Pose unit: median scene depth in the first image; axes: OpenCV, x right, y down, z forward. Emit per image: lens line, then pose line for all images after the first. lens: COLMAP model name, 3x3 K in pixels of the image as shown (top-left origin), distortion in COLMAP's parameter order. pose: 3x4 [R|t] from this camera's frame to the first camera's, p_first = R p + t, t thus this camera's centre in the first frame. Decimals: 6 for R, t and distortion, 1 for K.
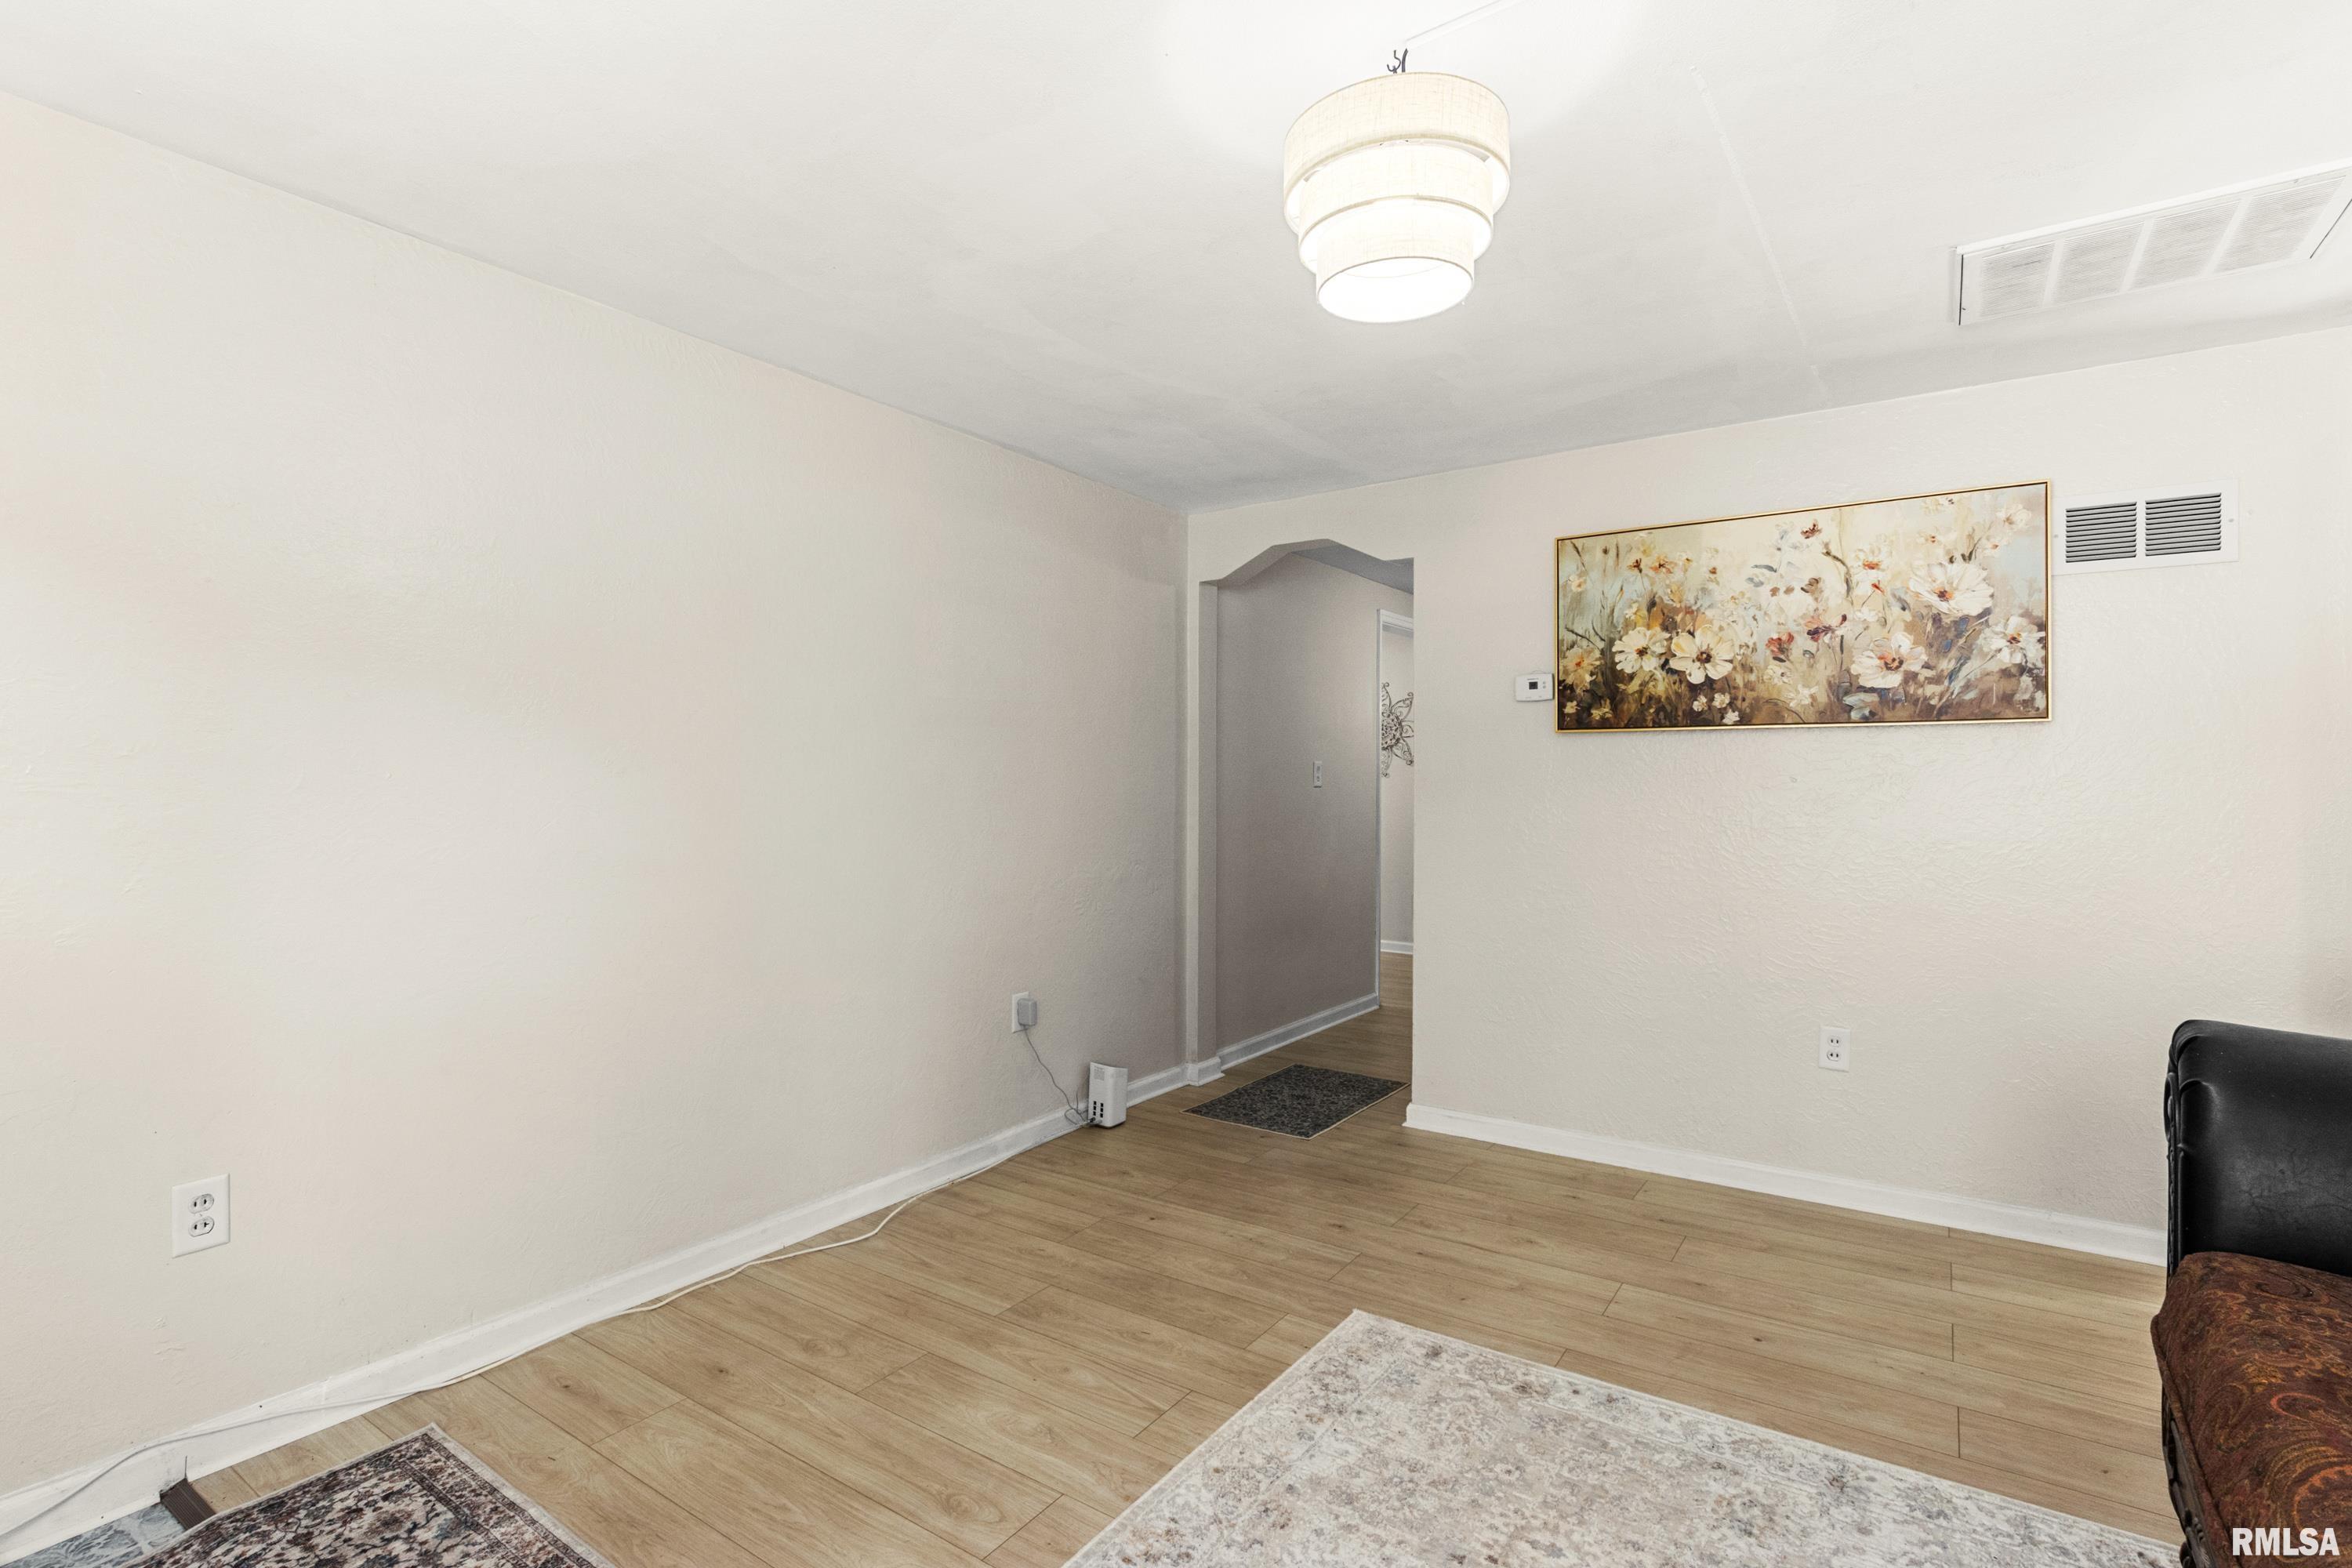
lens RADIAL K [[1111.8, 0, 1152.7], [0, 1111.8, 776.7], [0, 0, 1]] dist [0.001530, -0.001320]
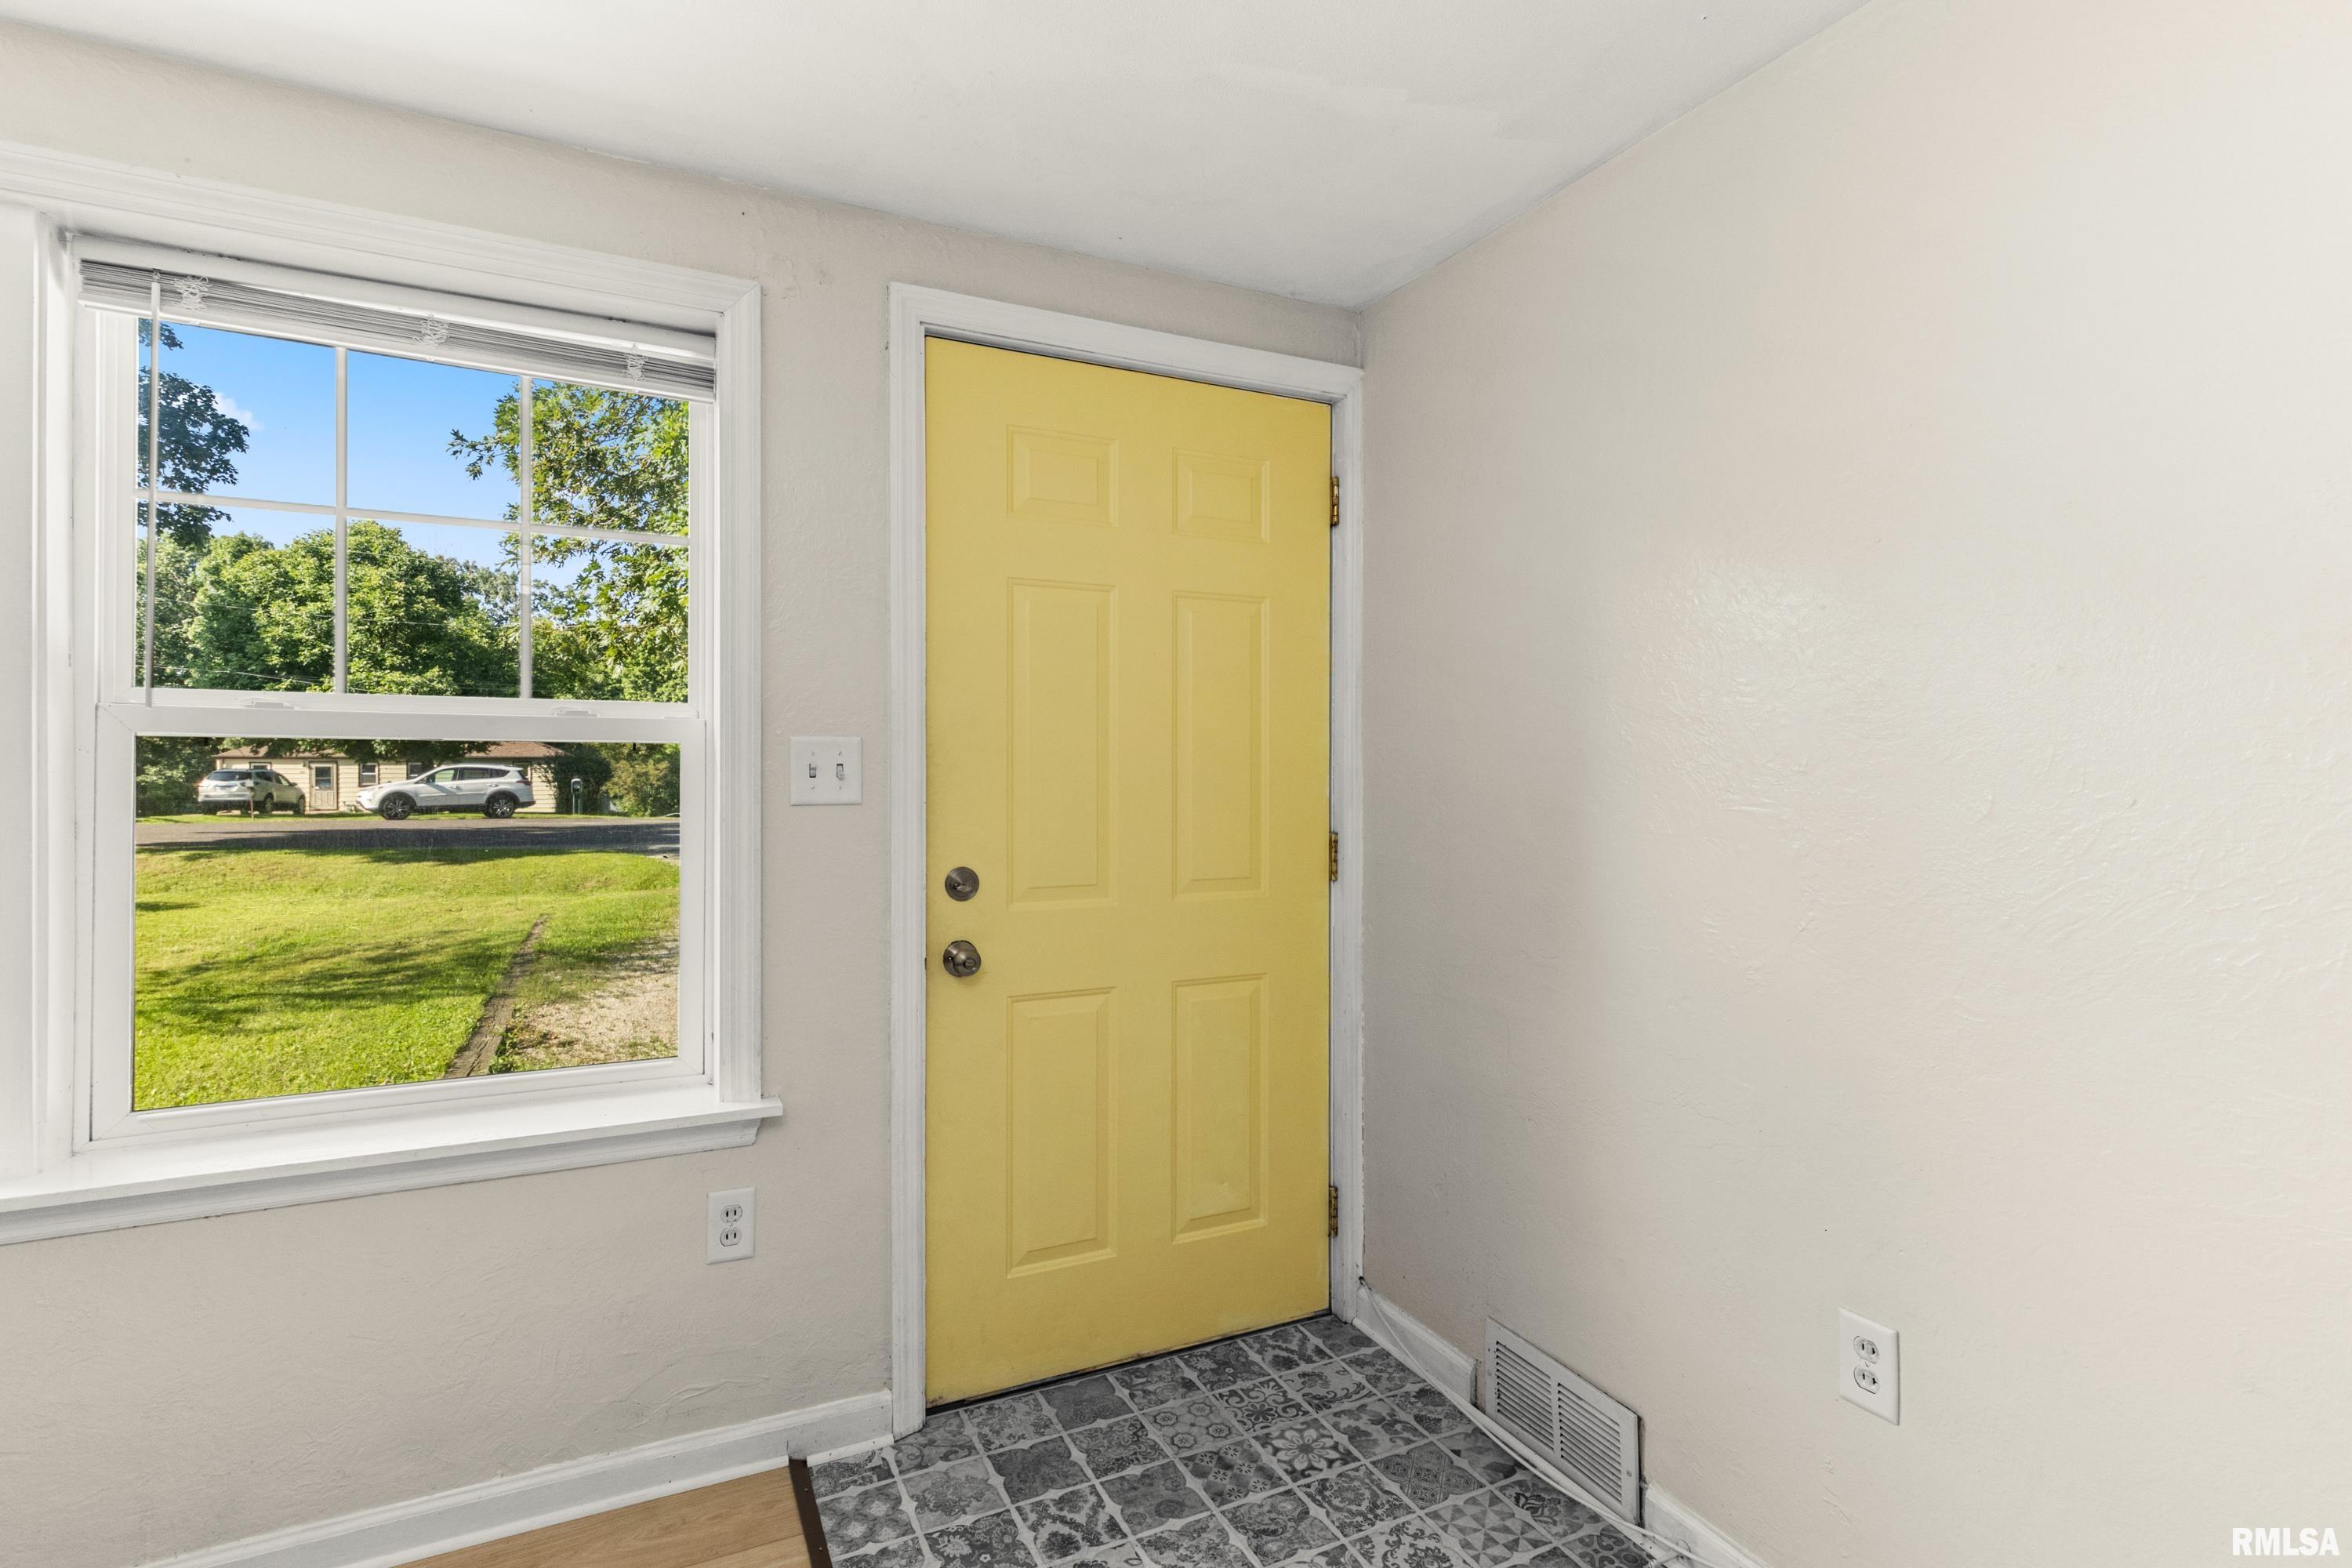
lens RADIAL K [[1111.8, 0, 1165.9], [0, 1111.8, 769.7], [0, 0, 1]] dist [0.001530, -0.001320]
pose [[-0.474304, -0.002815, -0.880357, 0.034518], [0.001183, 0.999992, -0.003835, -0.010184], [0.880361, -0.002860, -0.474296, 0.593749]]
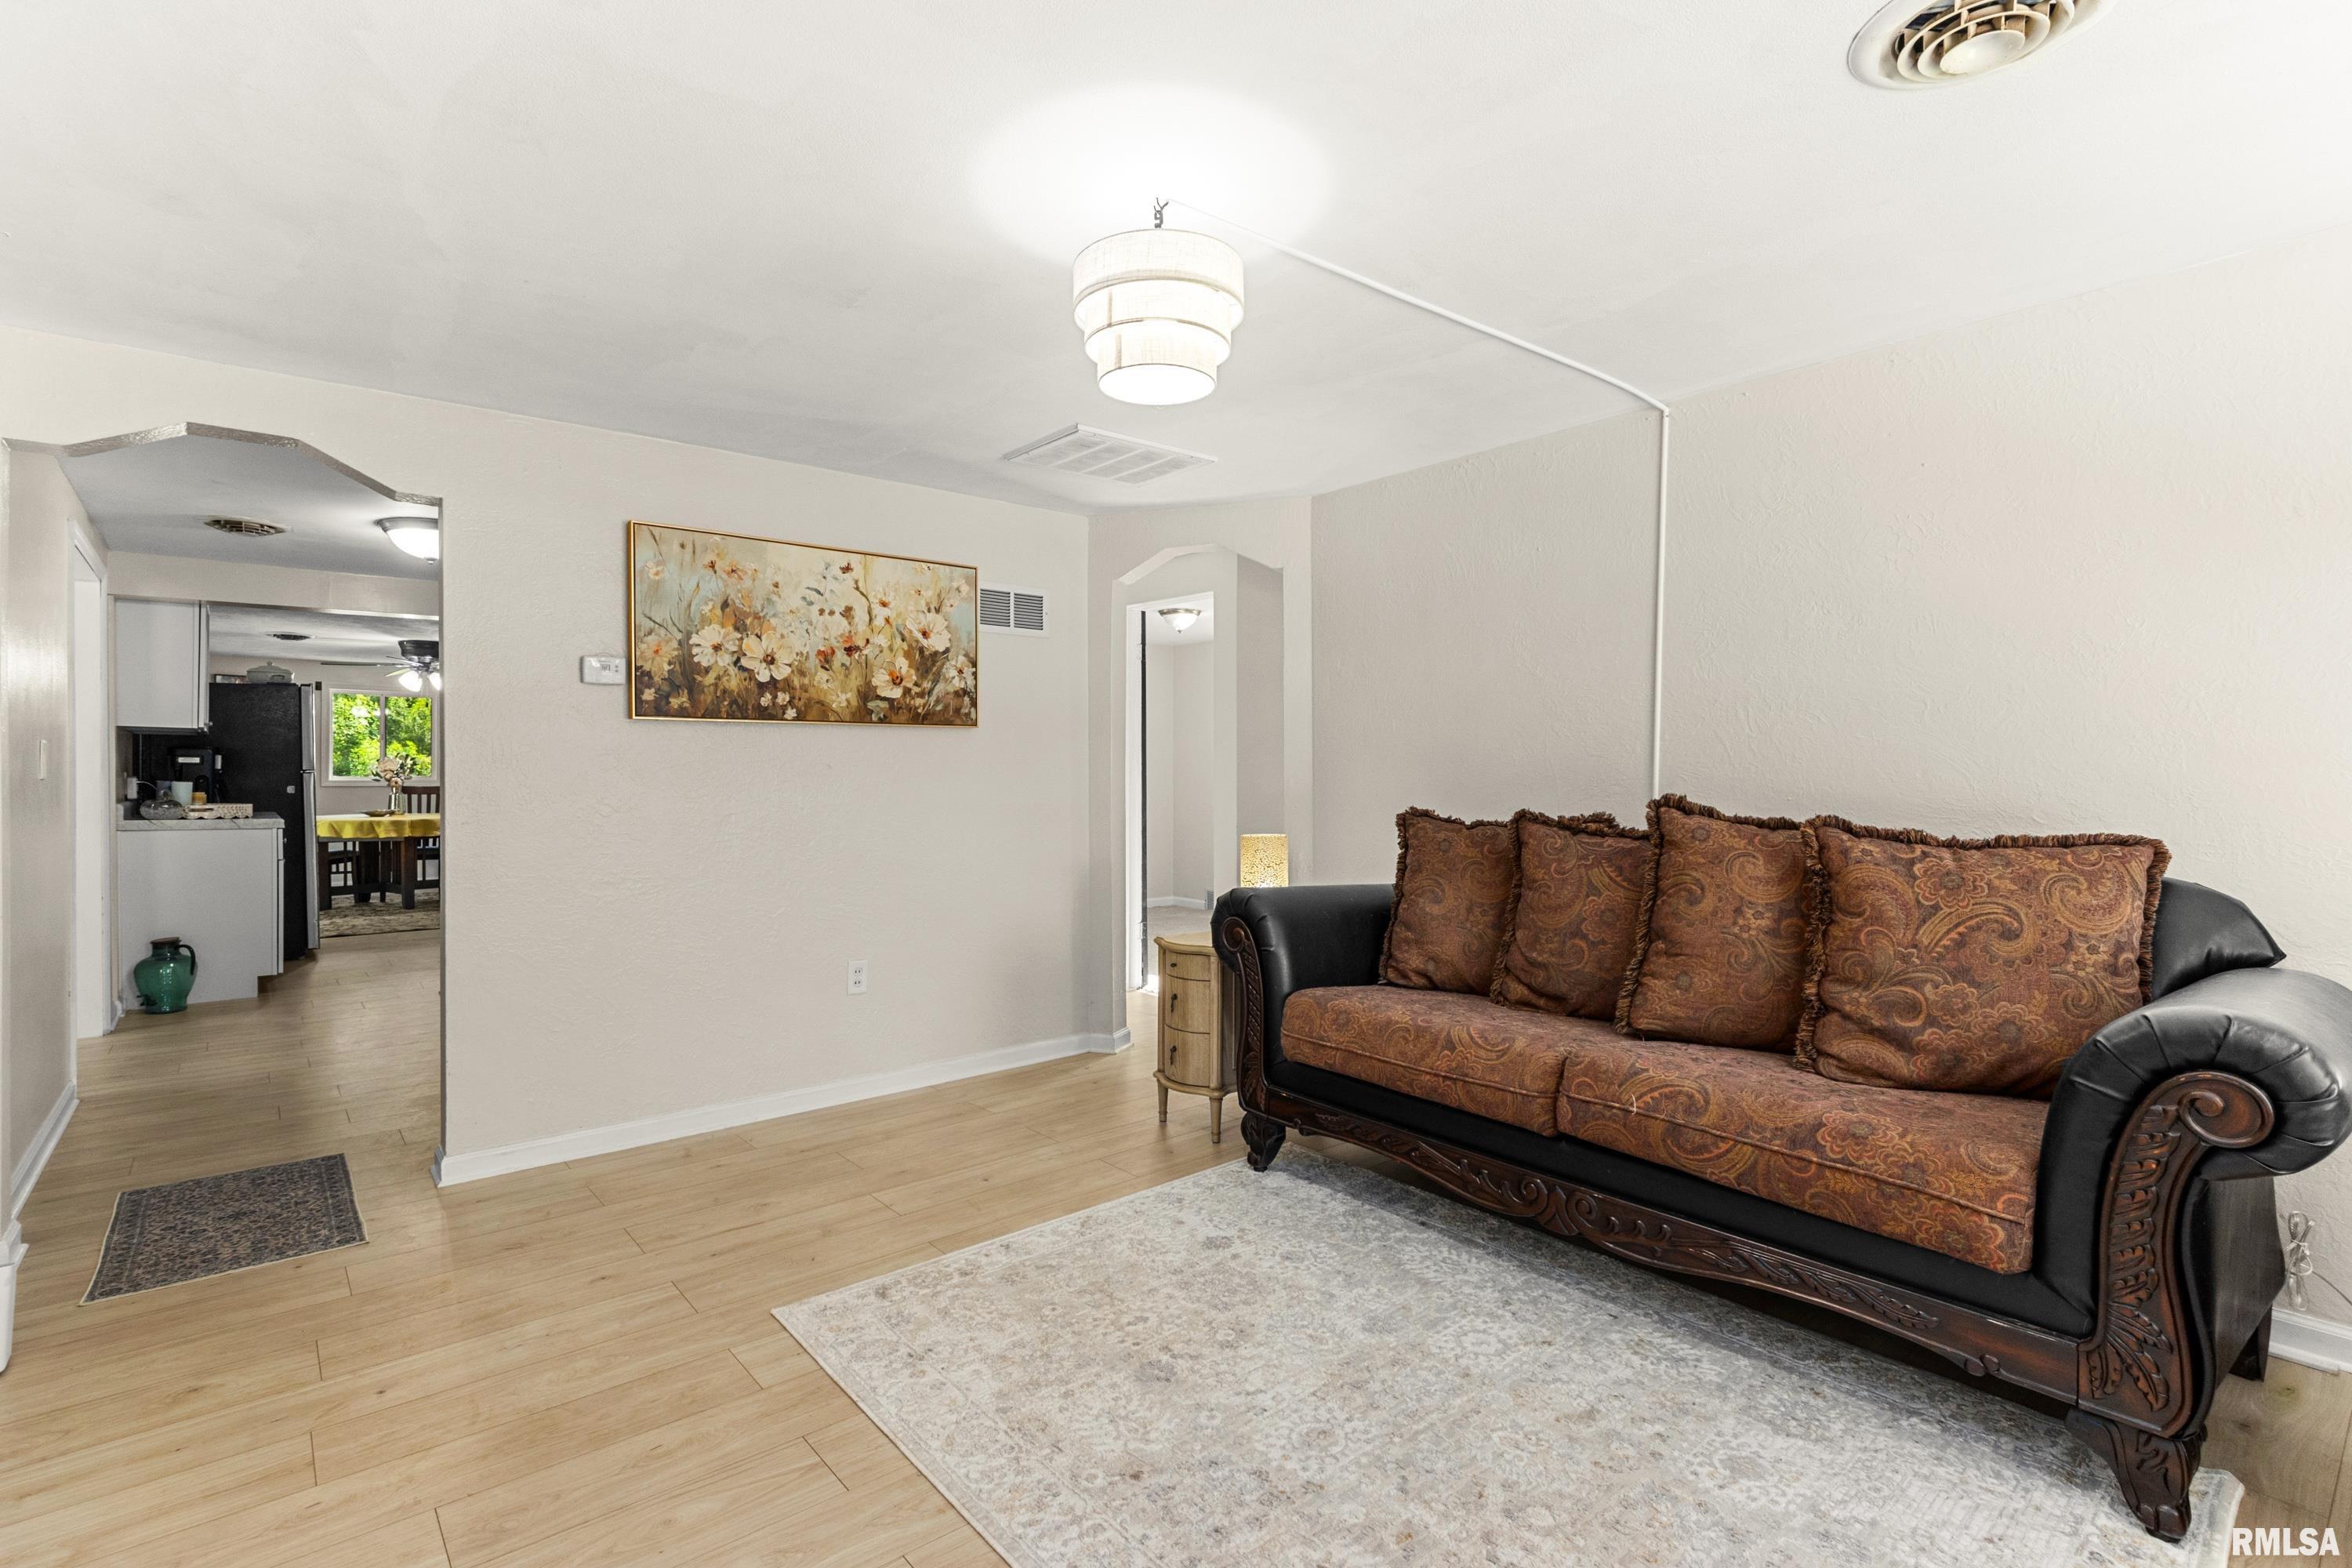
lens RADIAL K [[1111.8, 0, 1152.6], [0, 1111.8, 777.4], [0, 0, 1]] dist [0.001530, -0.001320]
pose [[0.265071, -0.007124, 0.964203, -0.537795], [-0.000360, 0.999972, 0.007488, 0.005160], [-0.964229, -0.002332, 0.265061, 0.343781]]
